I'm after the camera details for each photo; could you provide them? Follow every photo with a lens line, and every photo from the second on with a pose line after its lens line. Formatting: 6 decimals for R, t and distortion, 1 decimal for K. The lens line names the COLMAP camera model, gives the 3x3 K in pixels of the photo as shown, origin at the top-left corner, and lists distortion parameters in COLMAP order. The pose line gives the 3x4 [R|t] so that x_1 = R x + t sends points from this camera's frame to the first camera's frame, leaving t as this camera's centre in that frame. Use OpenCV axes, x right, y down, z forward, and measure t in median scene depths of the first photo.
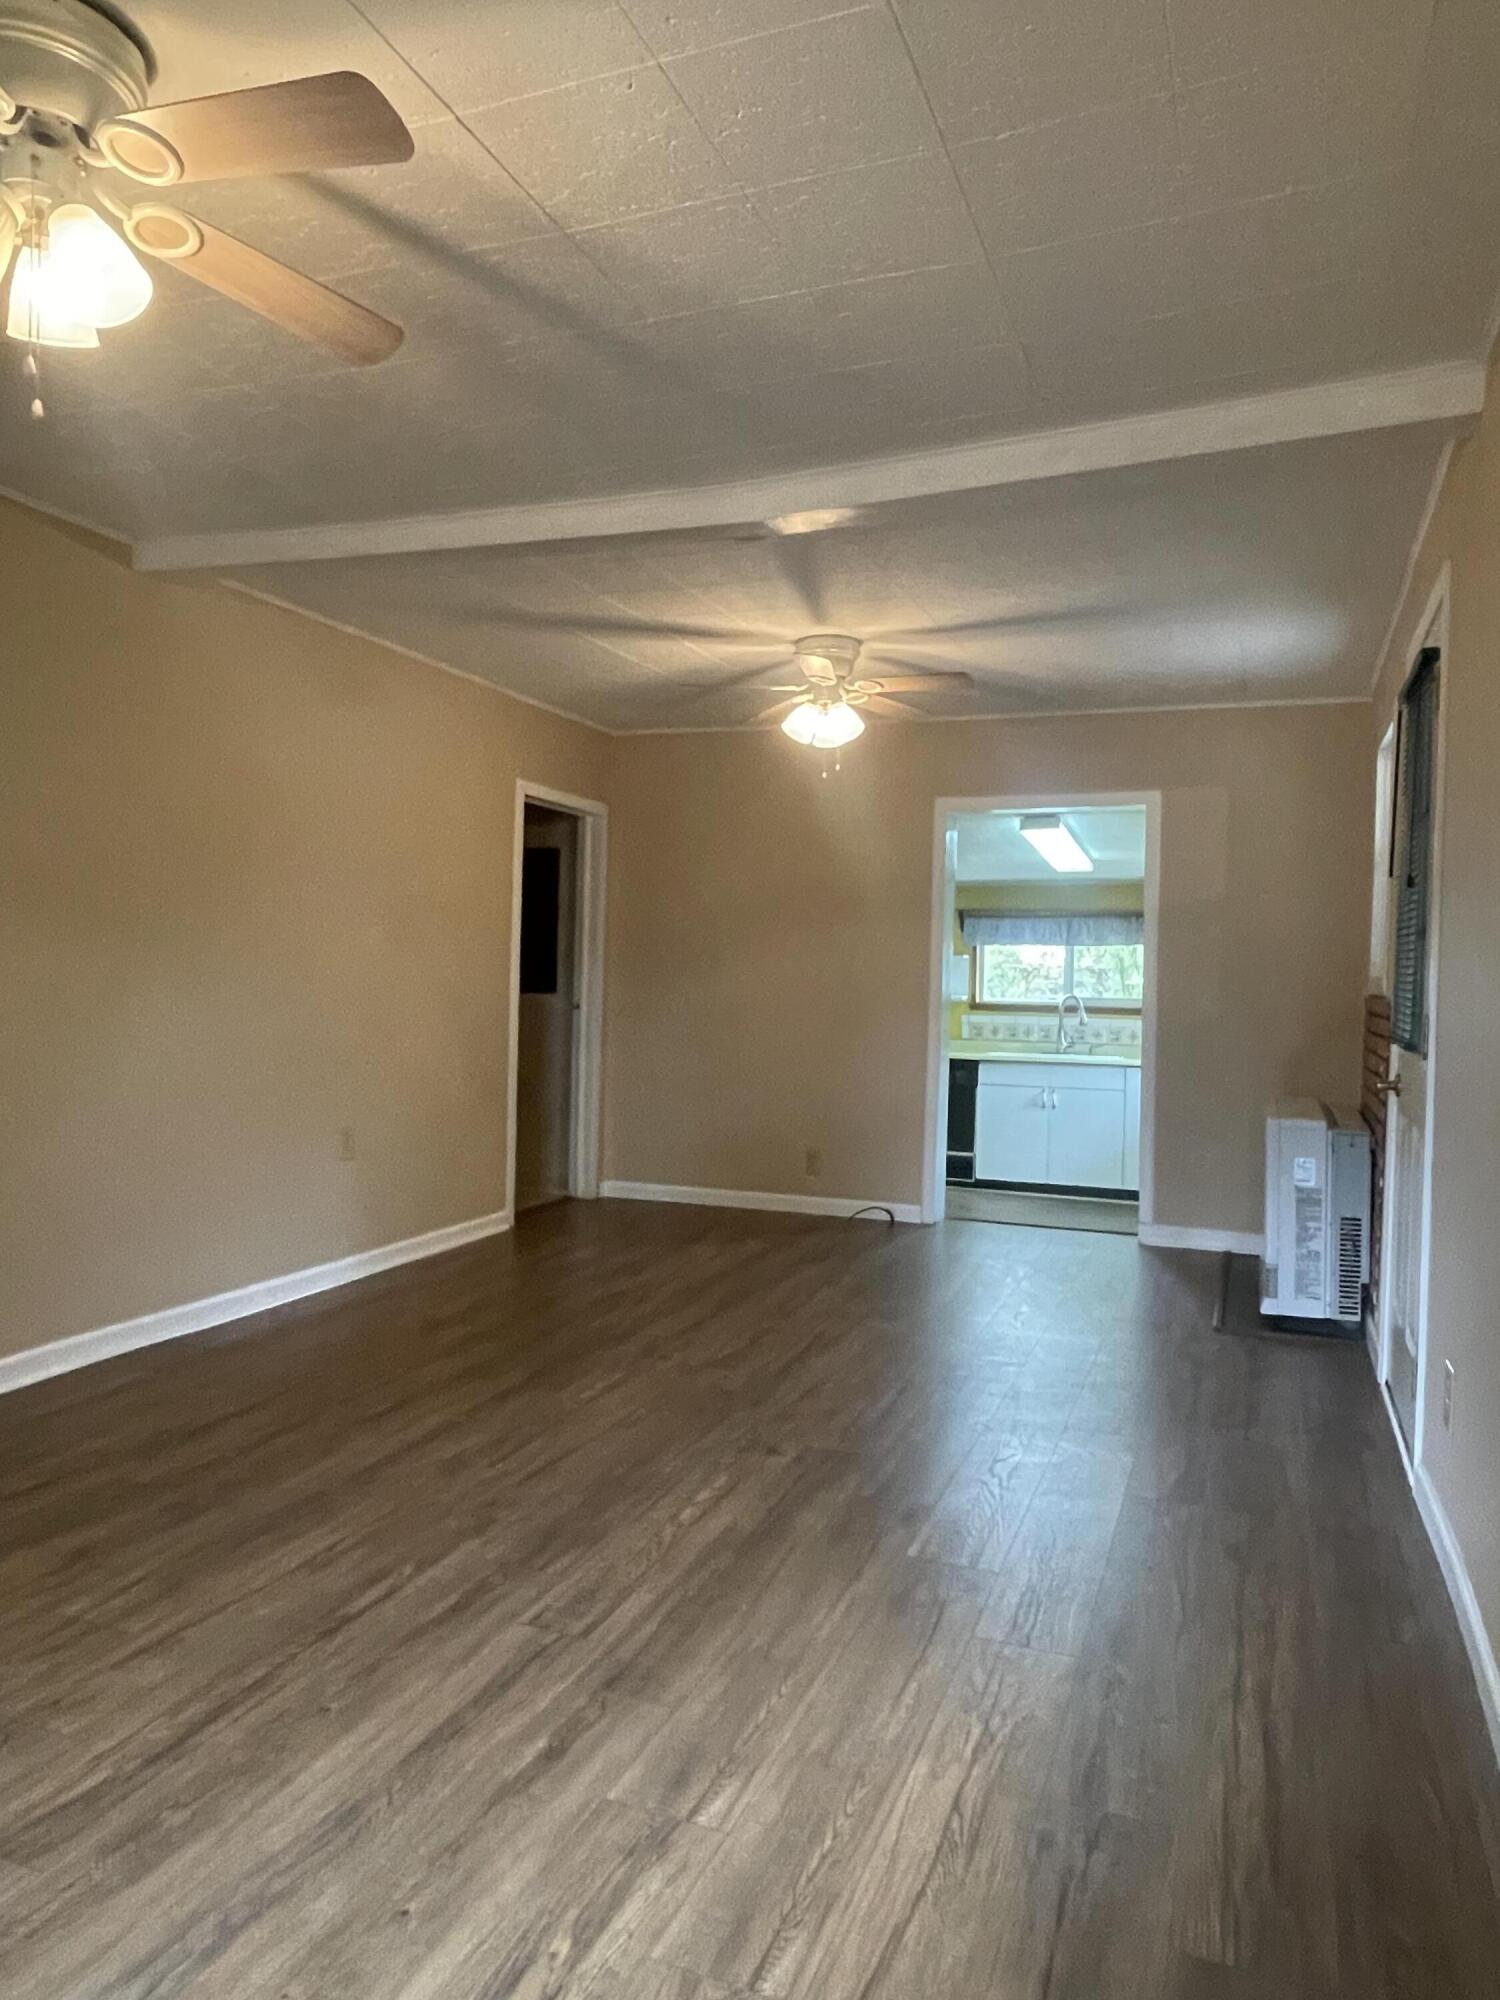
lens RADIAL K [[1334.1, 0, 744.4], [0, 1334.1, 980.5], [0, 0, 1]] dist [0.015434, -0.026494]
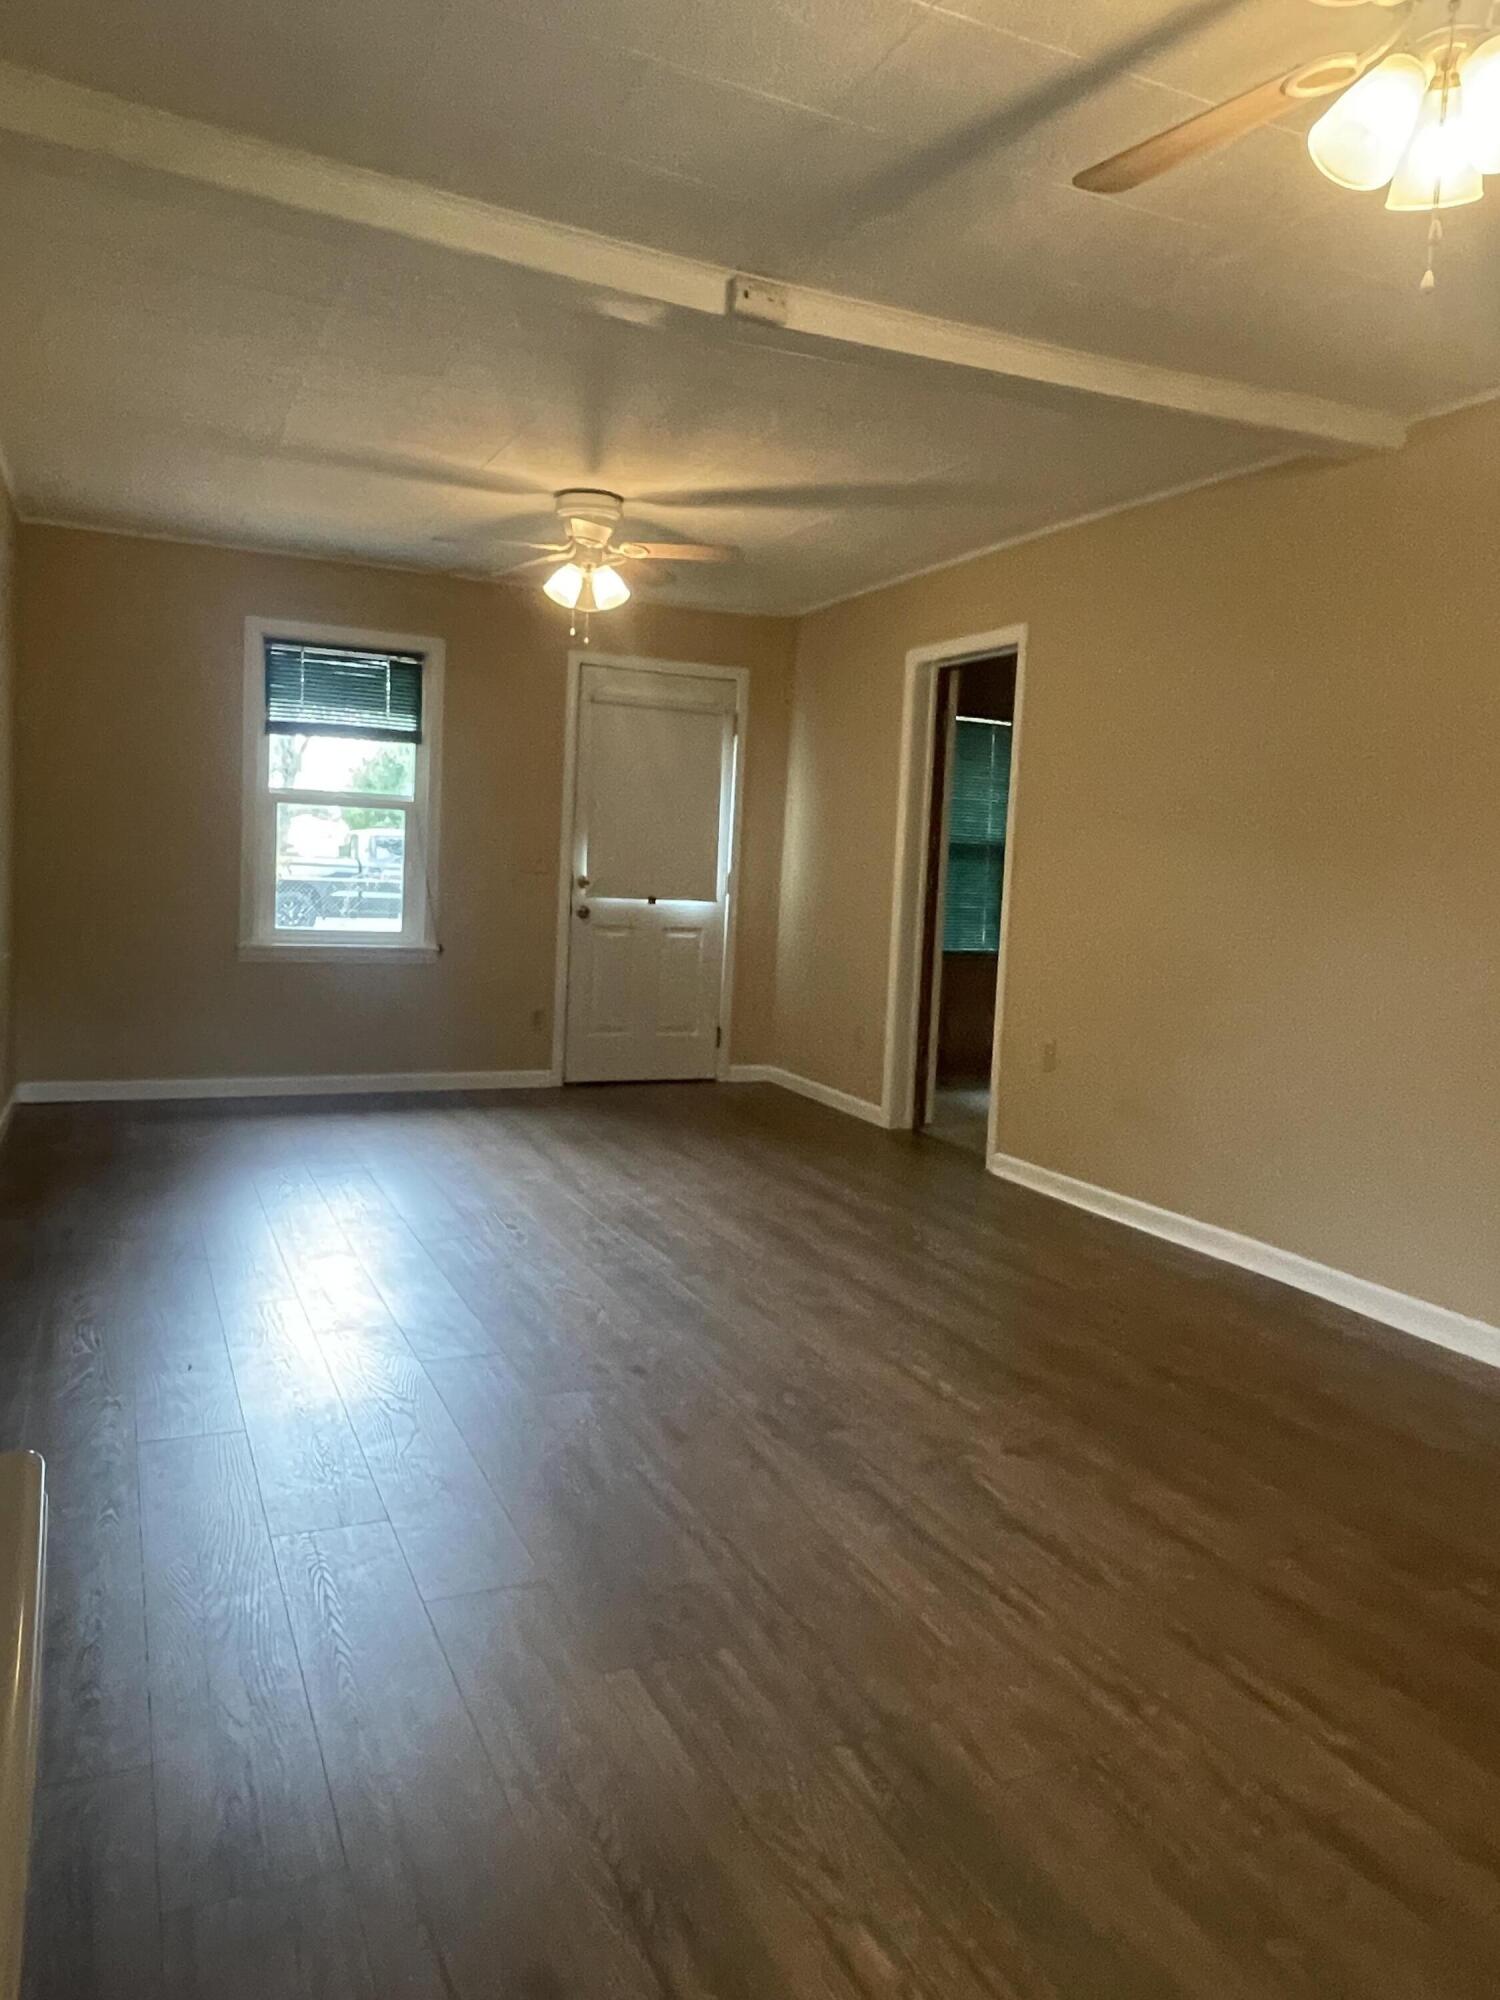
lens RADIAL K [[1319.6, 0, 745.2], [0, 1319.6, 969.0], [0, 0, 1]] dist [0.057486, -0.088847]
pose [[-0.693737, -0.006464, -0.720199, 0.825101], [-0.067414, 0.996152, 0.055996, 0.032951], [0.717066, 0.087398, -0.691504, 2.195535]]
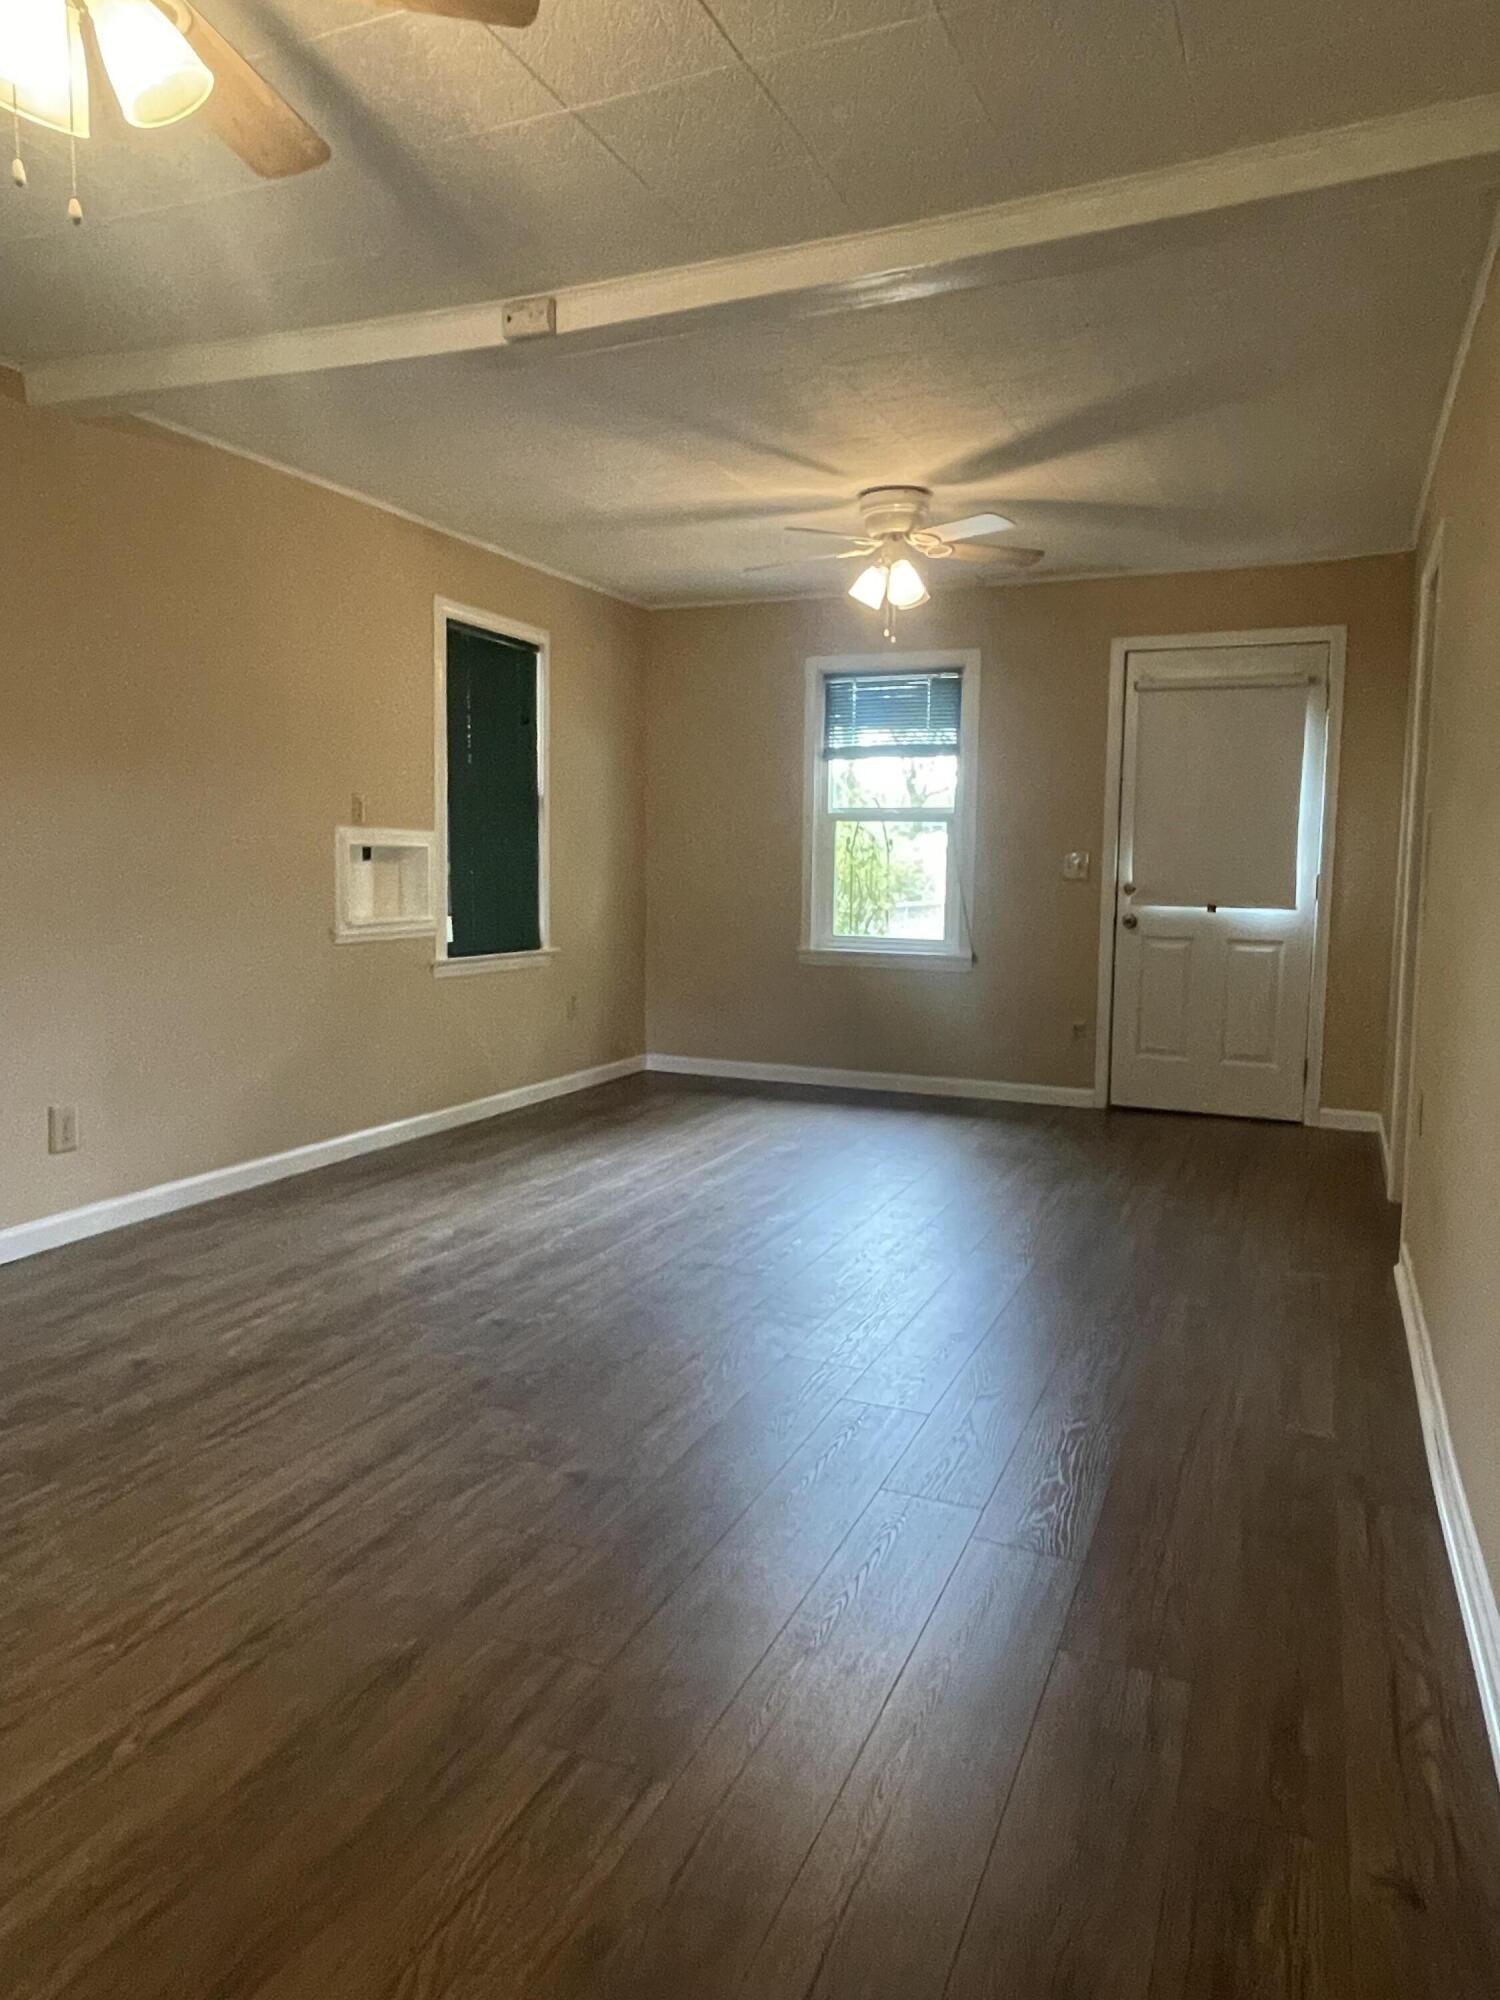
lens RADIAL K [[1334.1, 0, 744.4], [0, 1334.1, 980.5], [0, 0, 1]] dist [0.015434, -0.026494]
pose [[-0.998657, -0.046694, 0.022441, -0.229816], [-0.044350, 0.994439, 0.095521, -0.006261], [-0.026776, 0.094397, -0.995174, 2.602792]]
